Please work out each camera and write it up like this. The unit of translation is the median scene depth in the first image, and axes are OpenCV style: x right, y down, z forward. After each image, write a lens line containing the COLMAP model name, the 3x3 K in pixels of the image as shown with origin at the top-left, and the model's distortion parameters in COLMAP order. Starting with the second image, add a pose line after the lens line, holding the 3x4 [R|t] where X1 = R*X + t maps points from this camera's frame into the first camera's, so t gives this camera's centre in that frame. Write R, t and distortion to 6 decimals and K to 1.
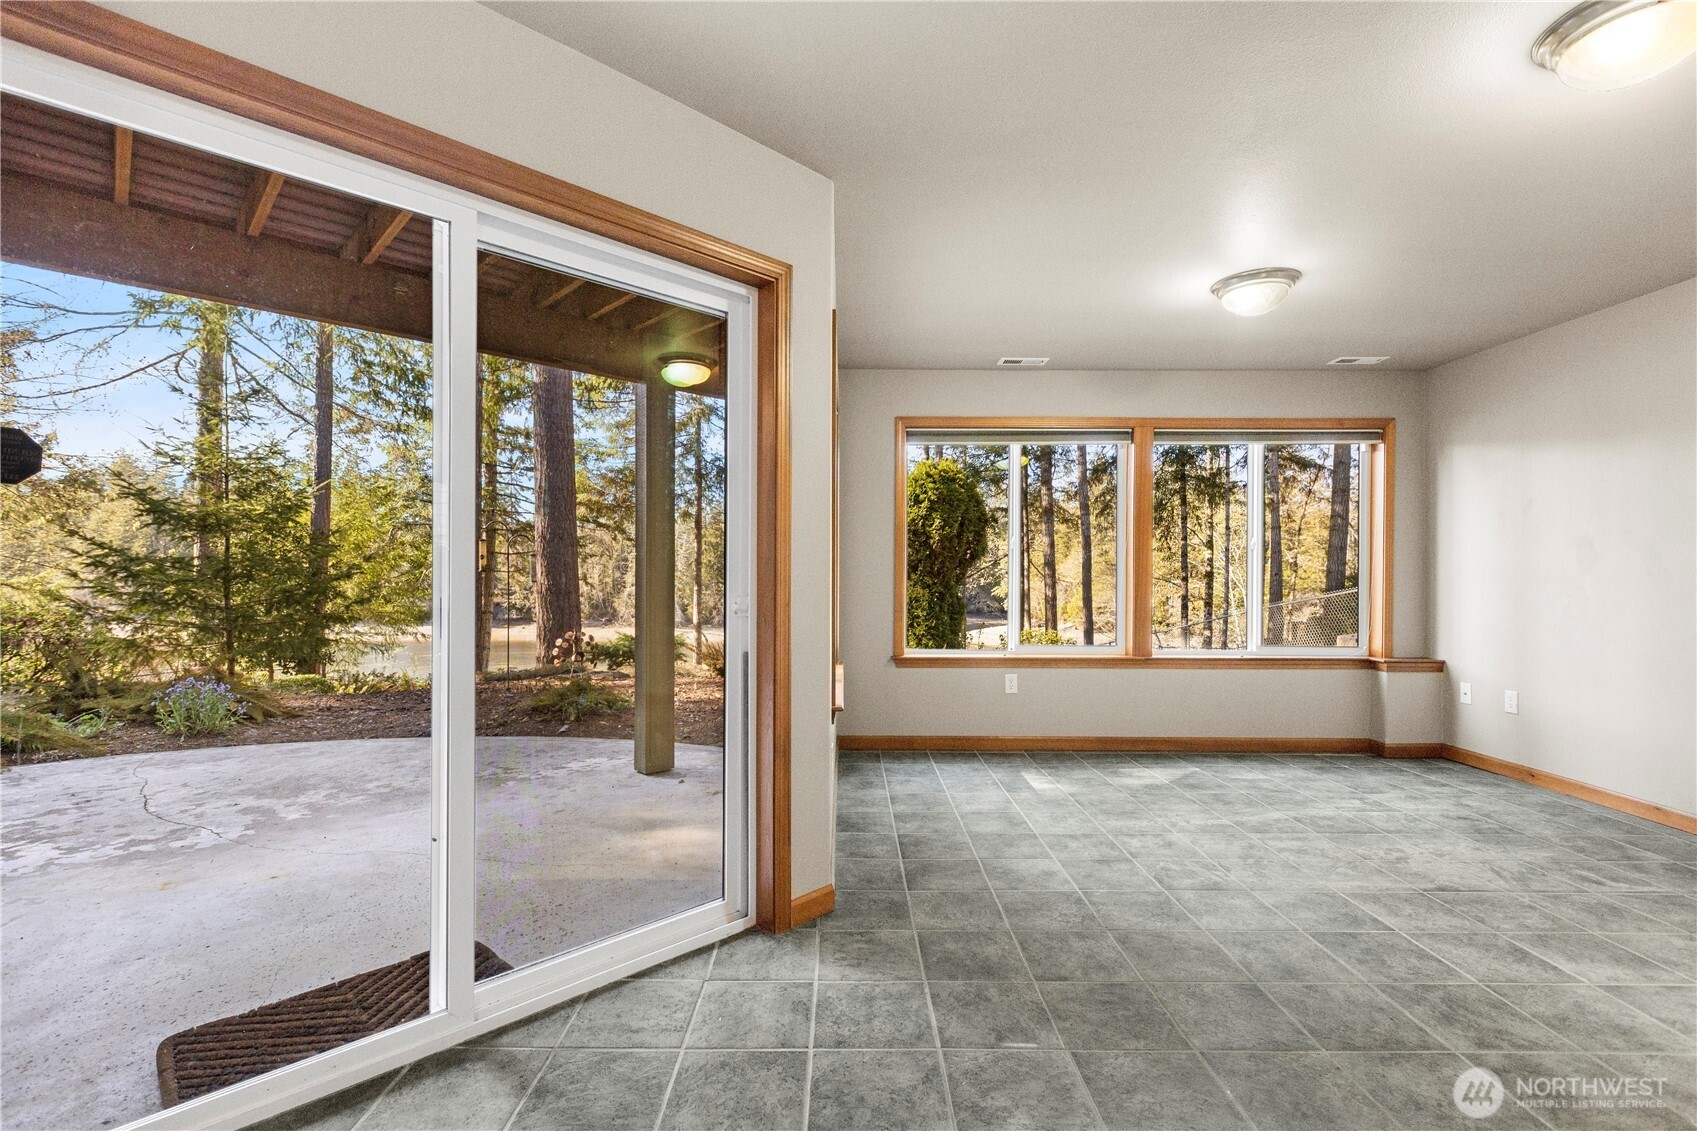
lens RADIAL K [[769.2, 0, 846.3], [0, 769.2, 567.4], [0, 0, 1]] dist [0.004440, -0.000179]
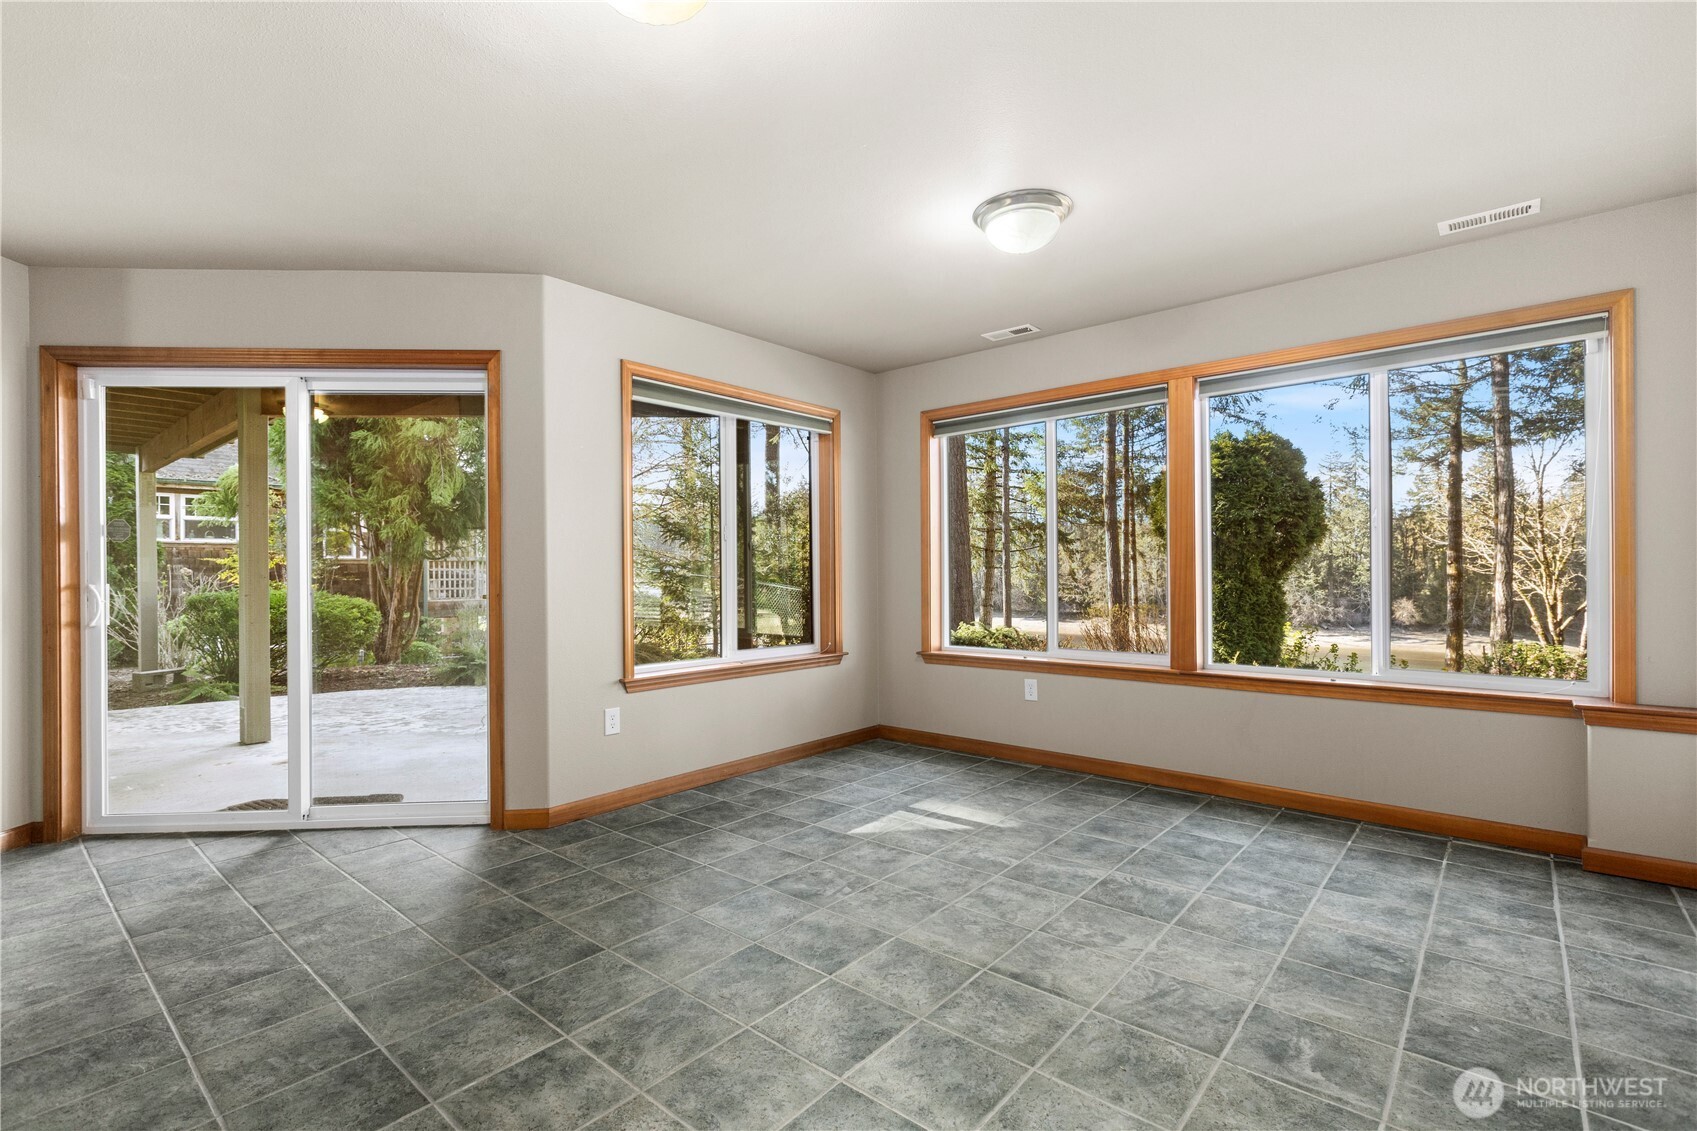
lens RADIAL K [[769.2, 0, 843.5], [0, 769.2, 574.0], [0, 0, 1]] dist [0.004440, -0.000179]
pose [[0.755336, -0.009927, -0.655262, 1.119352], [0.019623, 0.999780, 0.007473, 0.006842], [0.655044, -0.018503, 0.755364, 0.306550]]
